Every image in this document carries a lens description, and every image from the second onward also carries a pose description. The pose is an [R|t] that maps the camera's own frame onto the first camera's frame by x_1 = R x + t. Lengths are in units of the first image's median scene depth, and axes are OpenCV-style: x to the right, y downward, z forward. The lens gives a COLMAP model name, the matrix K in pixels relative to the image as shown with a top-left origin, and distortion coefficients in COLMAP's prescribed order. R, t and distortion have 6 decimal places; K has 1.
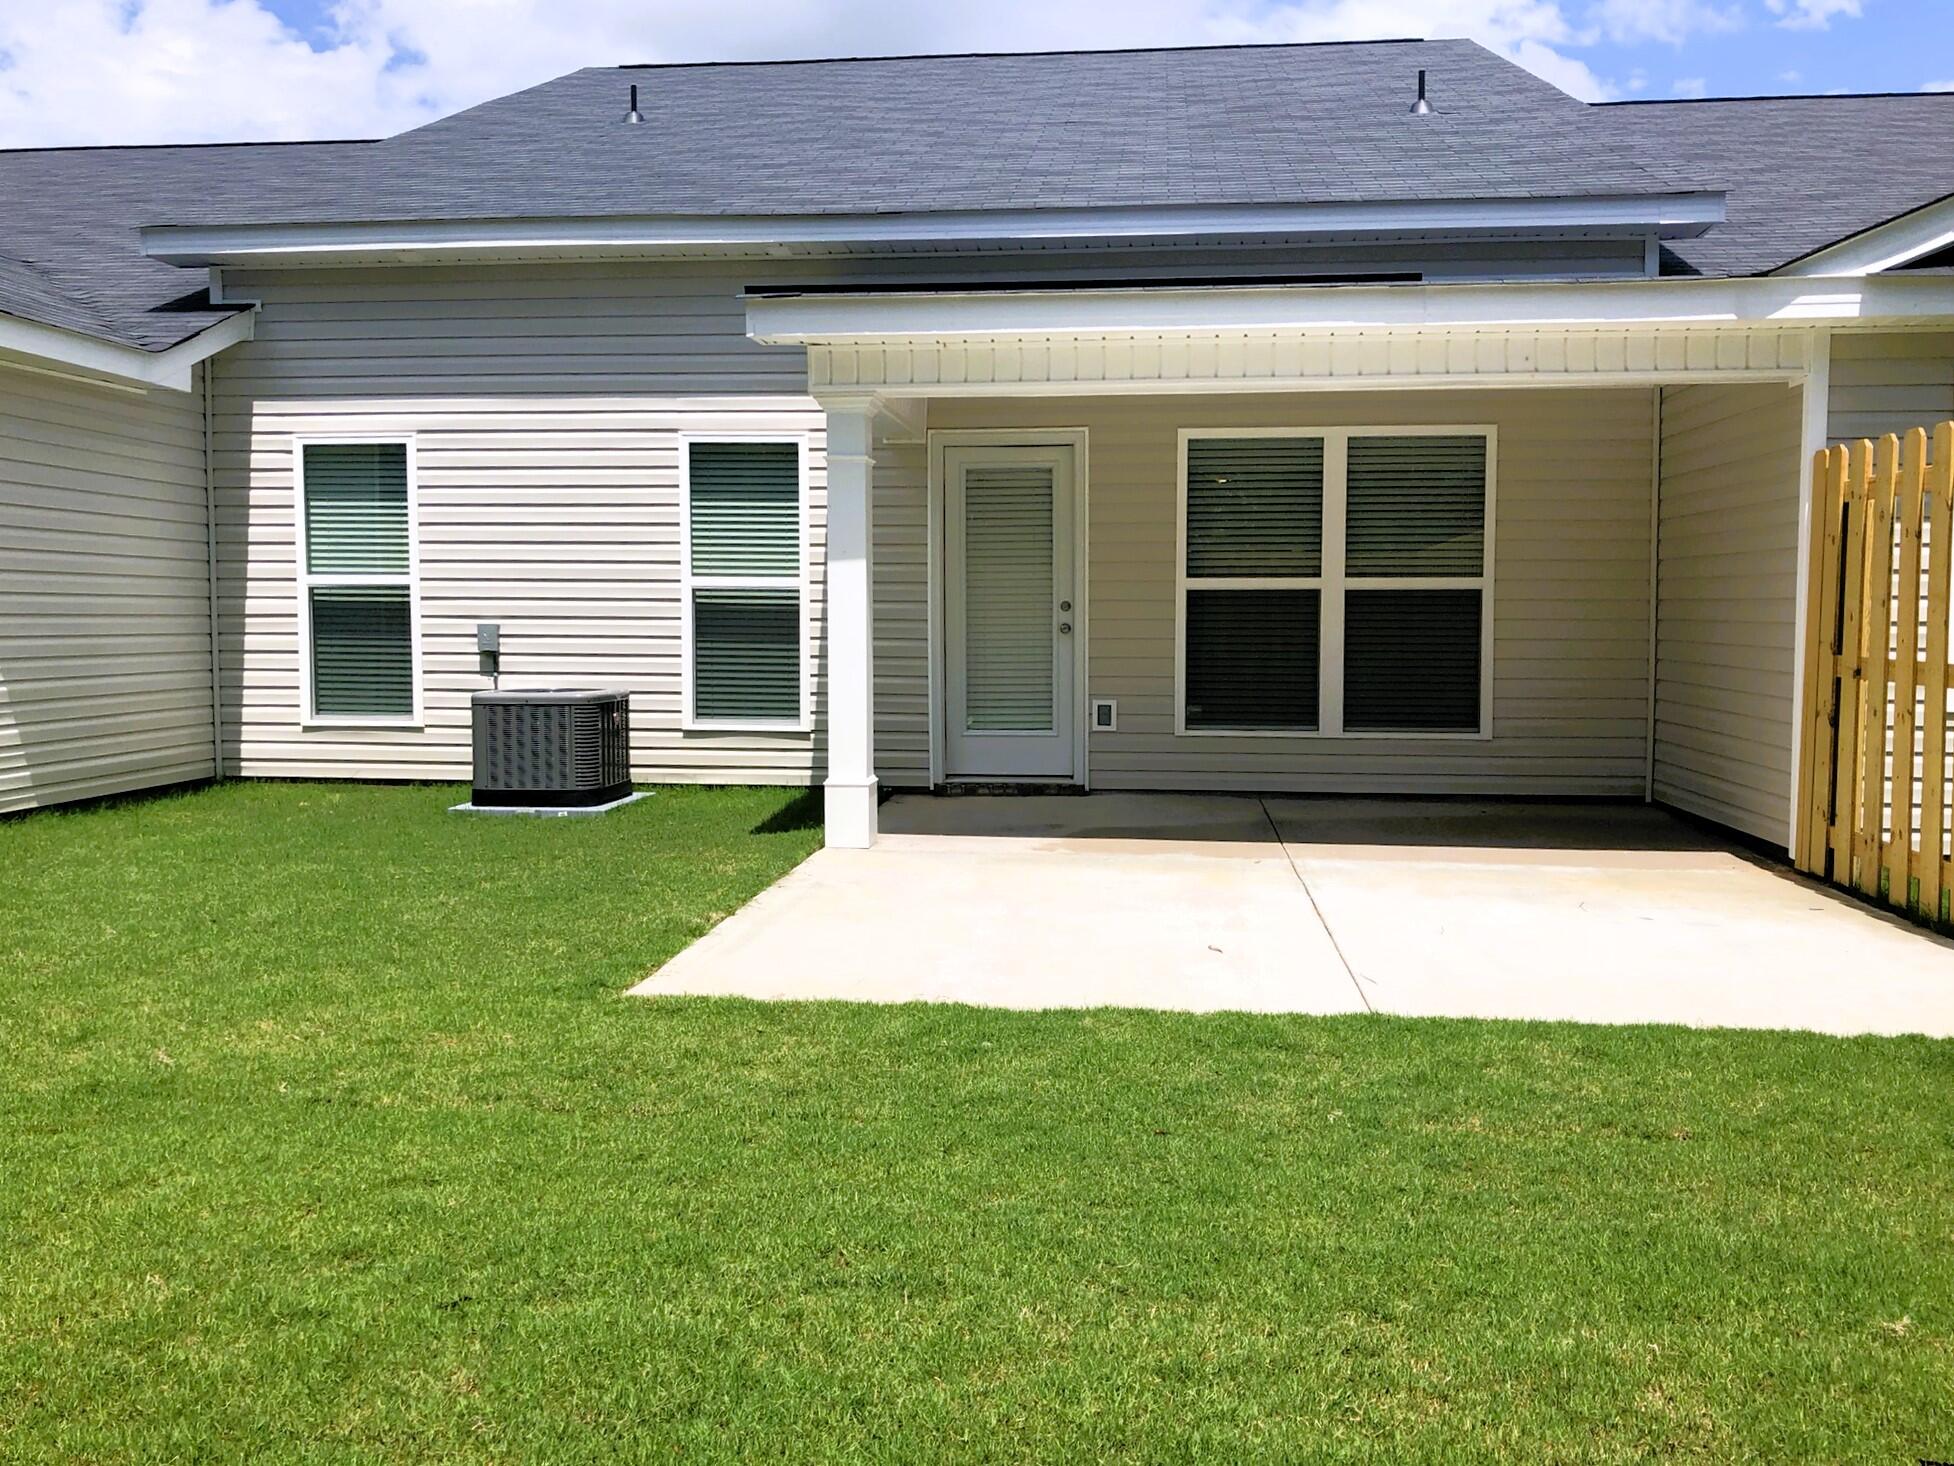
lens RADIAL K [[1646.0, 0, 981.4], [0, 1646.0, 738.7], [0, 0, 1]] dist [0.004948, -0.006643]
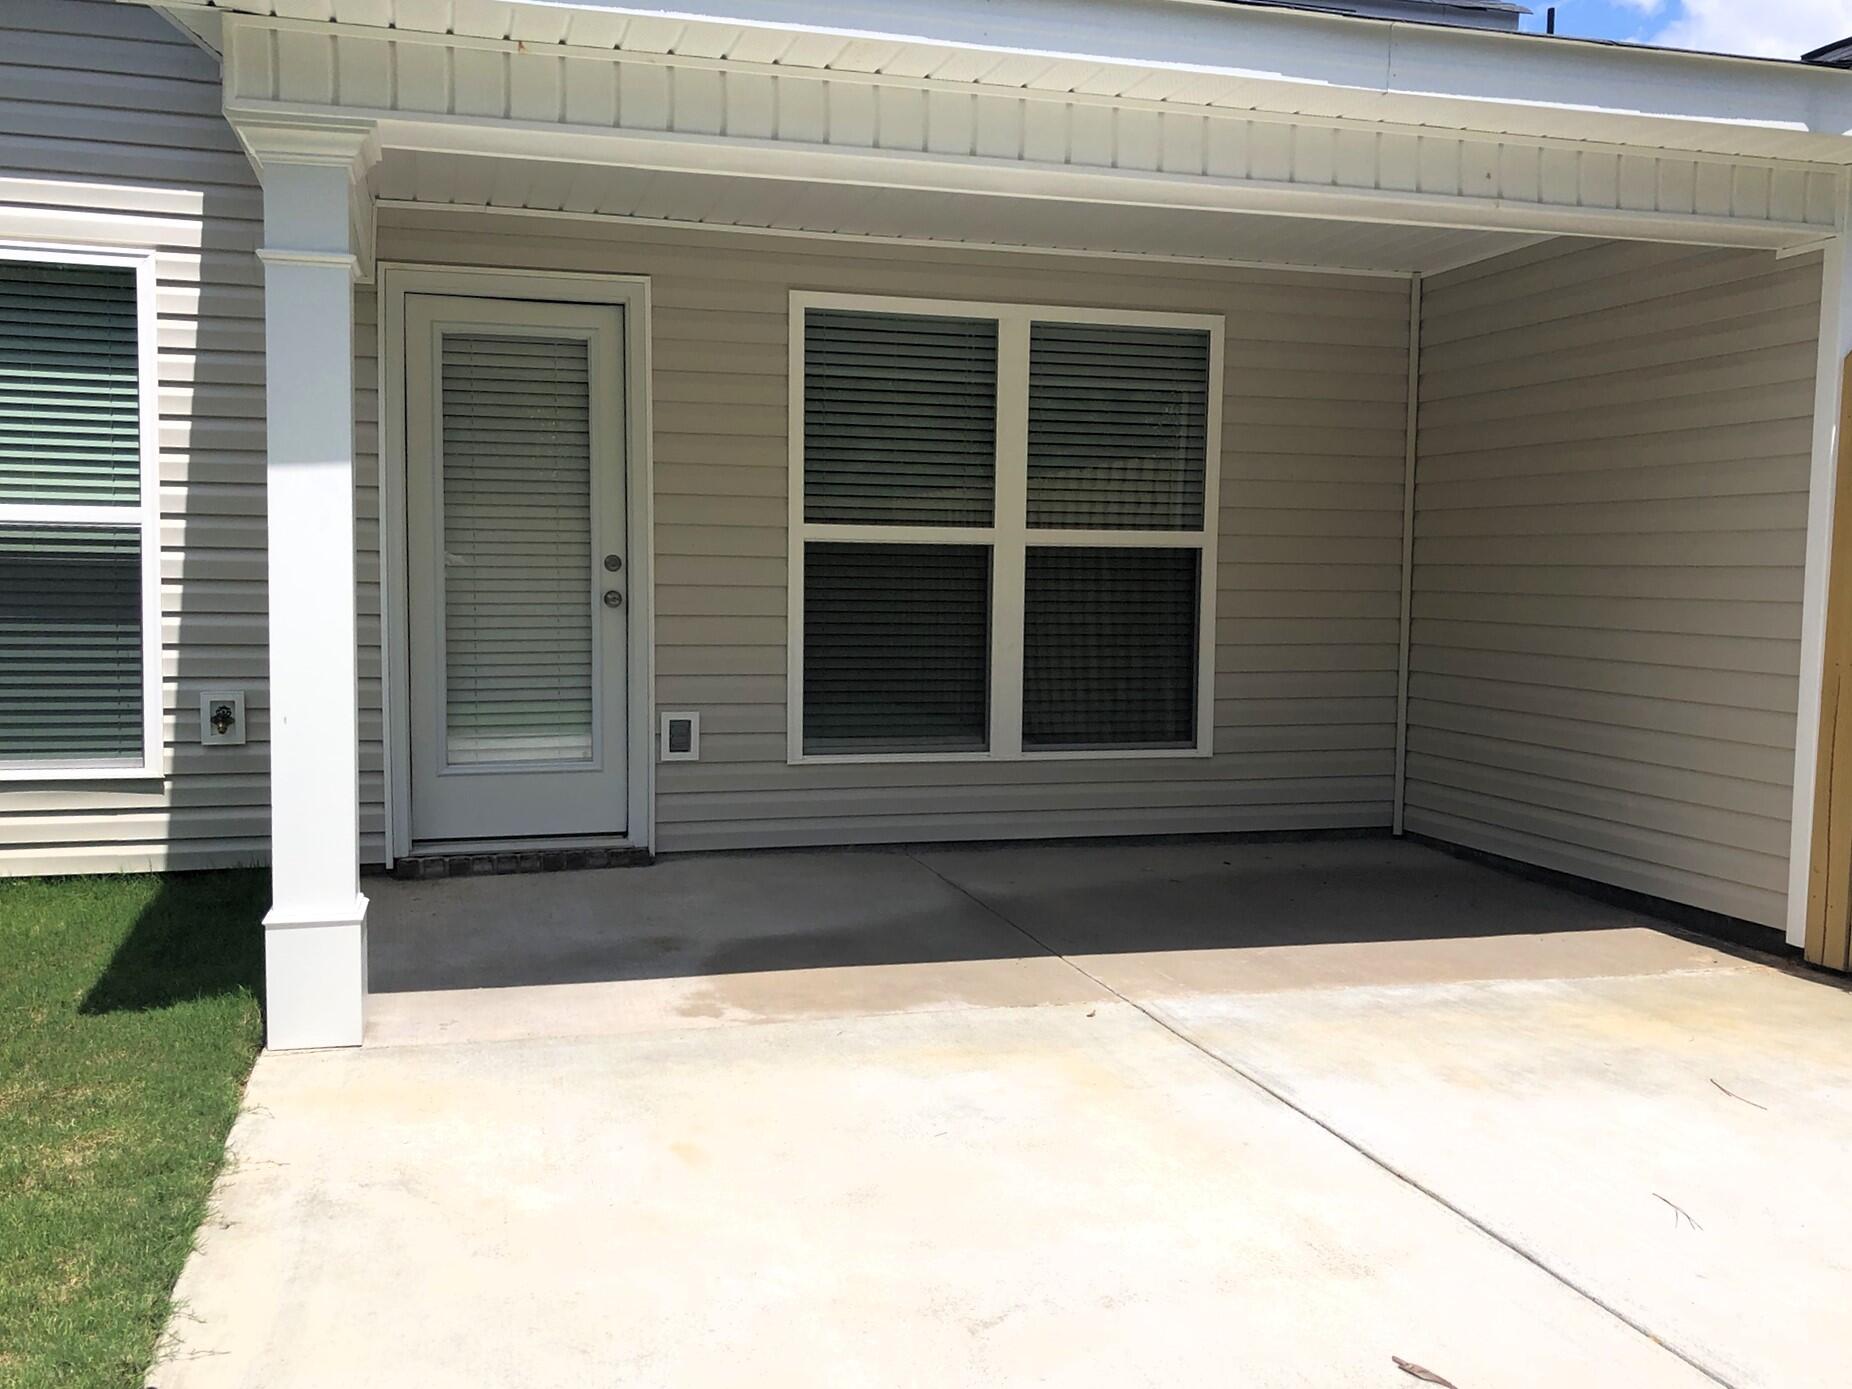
lens RADIAL K [[1677.2, 0, 926.6], [0, 1677.2, 676.1], [0, 0, 1]] dist [0.021859, 0.000000]
pose [[0.926794, -0.012795, 0.375352, -0.079989], [0.018700, 0.999752, -0.012094, -0.028159], [-0.375105, 0.018228, 0.926803, 0.368047]]
